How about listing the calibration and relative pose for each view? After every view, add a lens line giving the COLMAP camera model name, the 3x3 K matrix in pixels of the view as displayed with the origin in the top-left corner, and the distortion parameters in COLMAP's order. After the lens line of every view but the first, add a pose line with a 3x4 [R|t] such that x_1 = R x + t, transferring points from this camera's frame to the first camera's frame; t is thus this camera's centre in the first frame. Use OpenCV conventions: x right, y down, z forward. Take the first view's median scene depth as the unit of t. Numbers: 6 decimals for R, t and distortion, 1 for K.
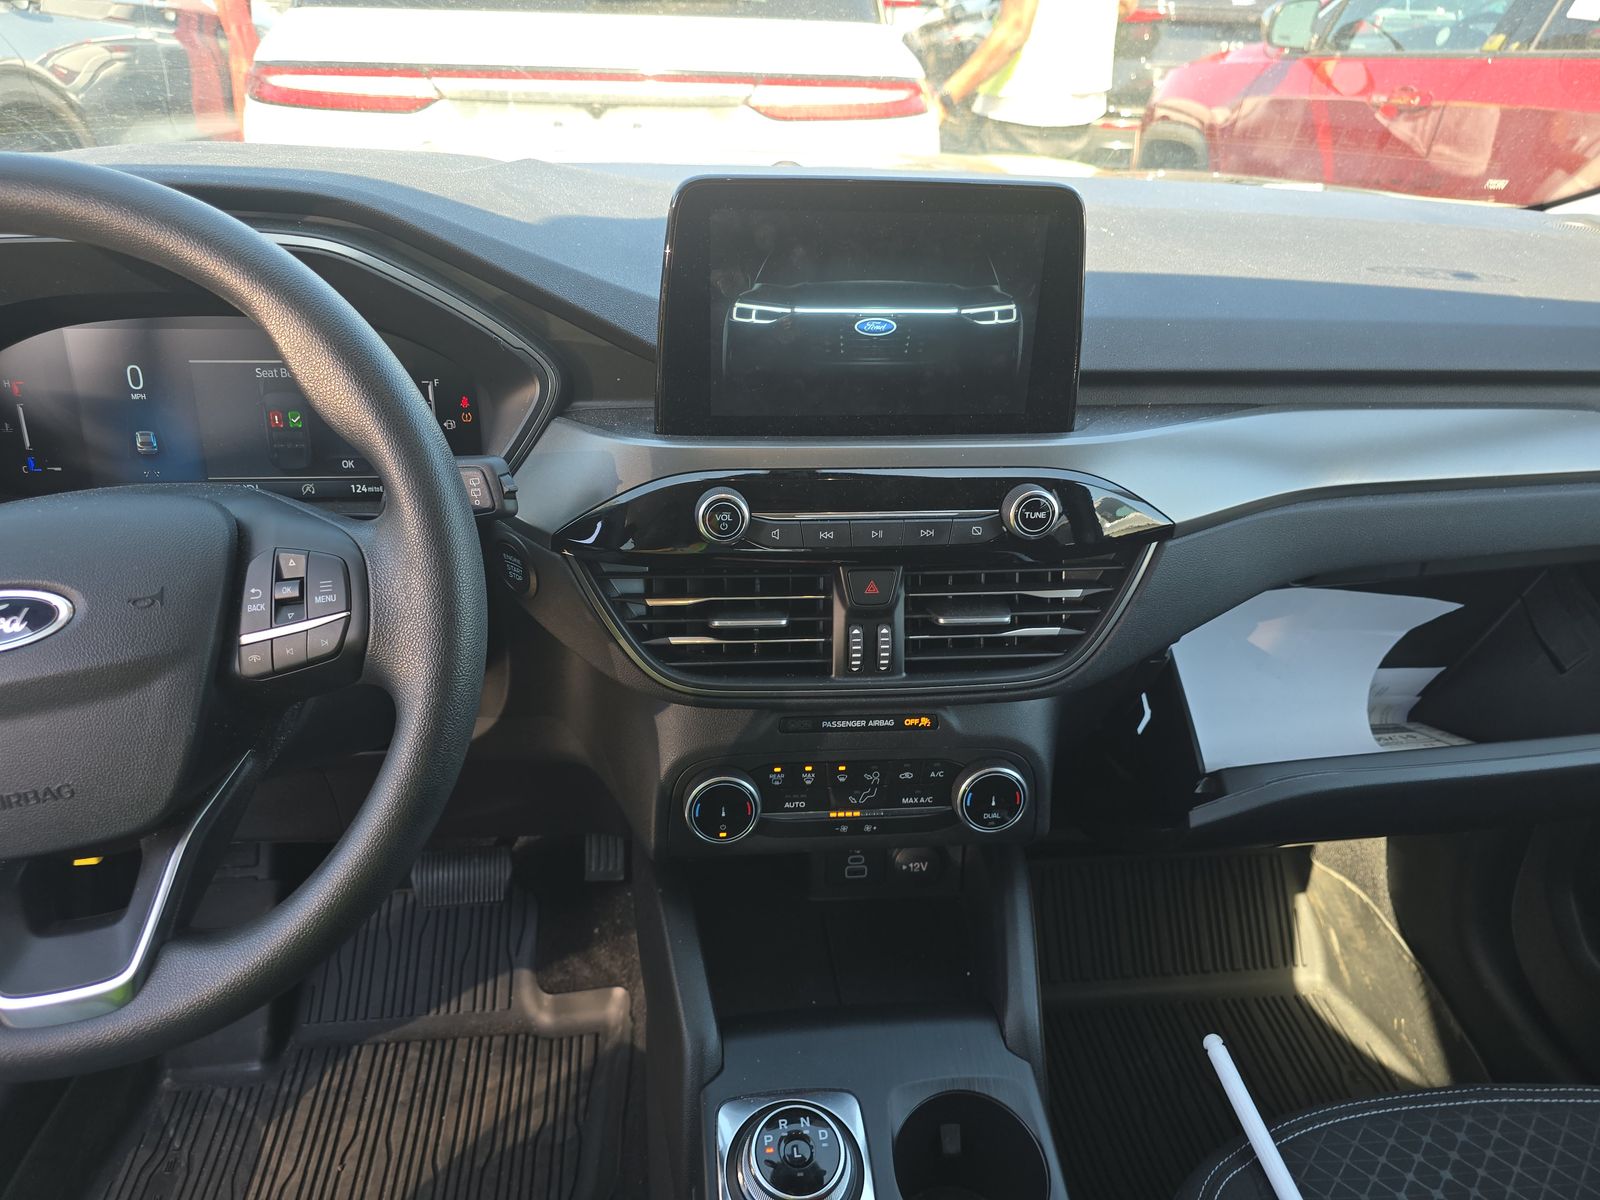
lens RADIAL K [[1091.6, 0, 800.0], [0, 1091.6, 600.0], [0, 0, 1]] dist [0.028033, -0.001106]
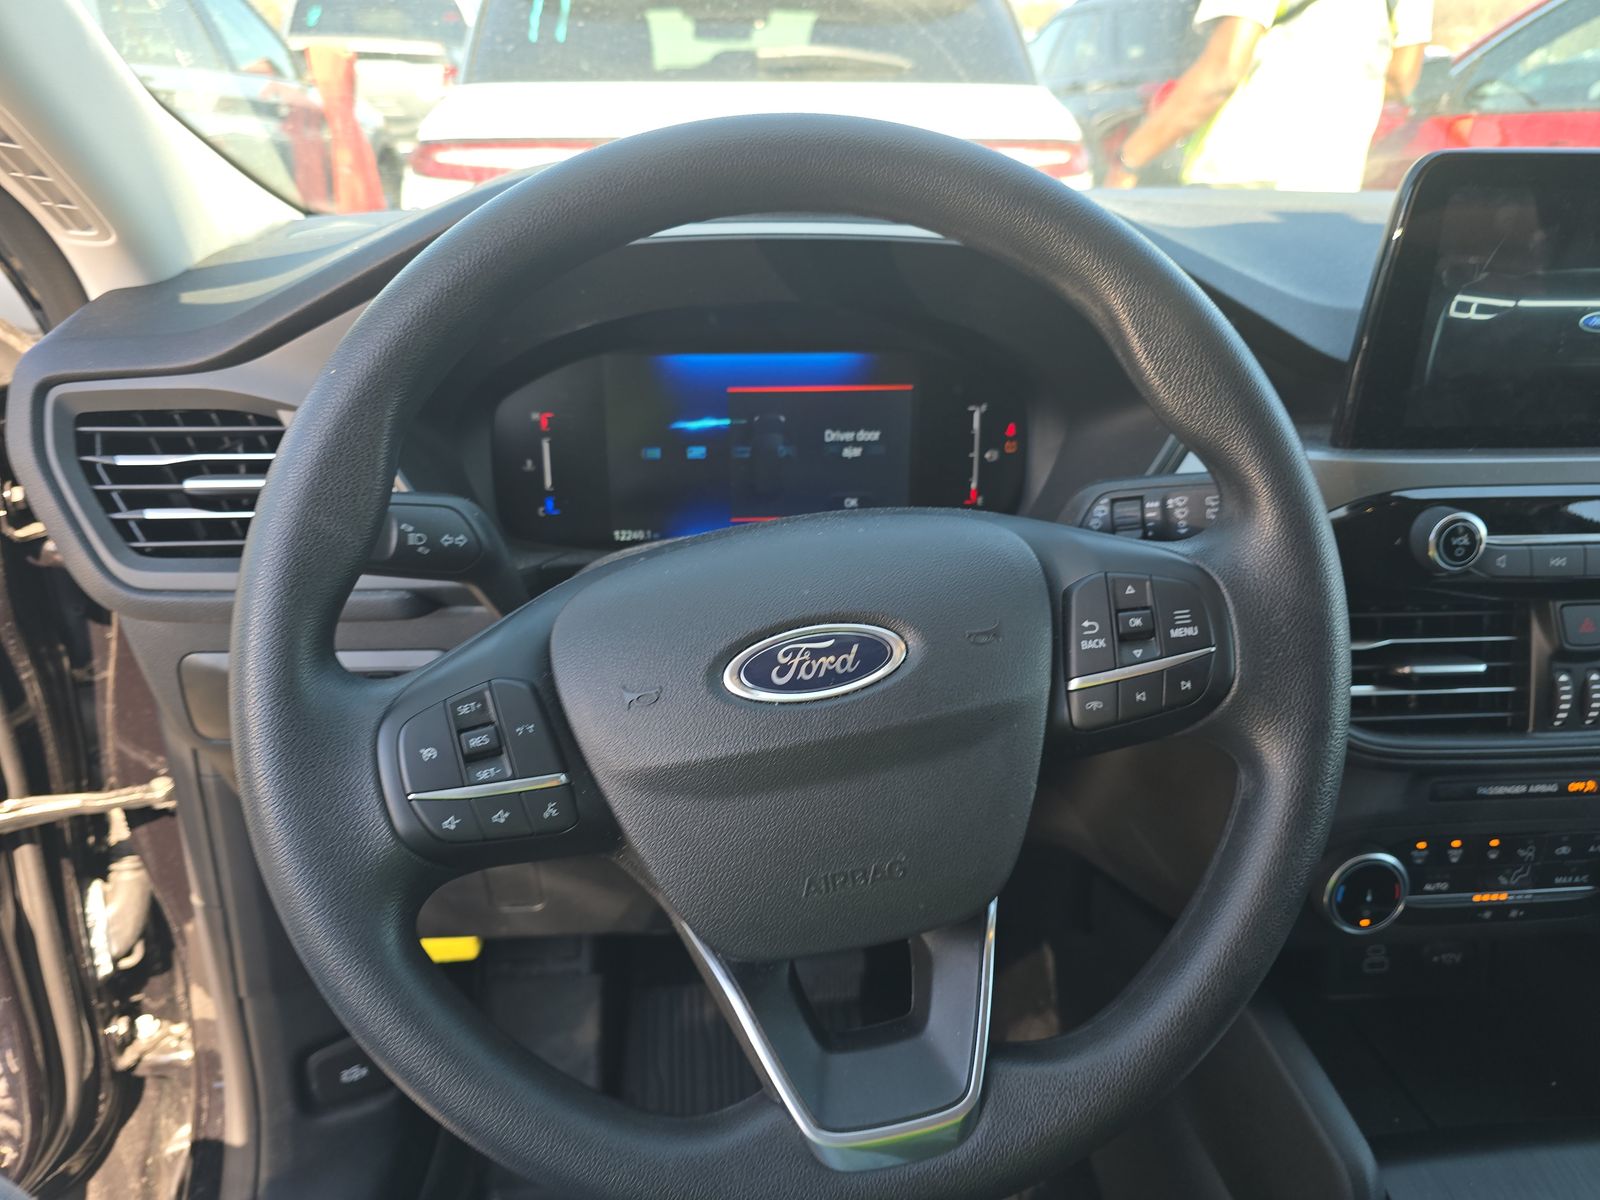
lens RADIAL K [[1105.1, 0, 803.0], [0, 1105.1, 593.9], [0, 0, 1]] dist [0.026265, -0.003841]
pose [[0.999696, -0.014212, -0.020166, -0.520343], [0.012634, 0.997001, -0.076351, 0.022664], [0.021190, 0.076073, 0.996877, 0.117900]]
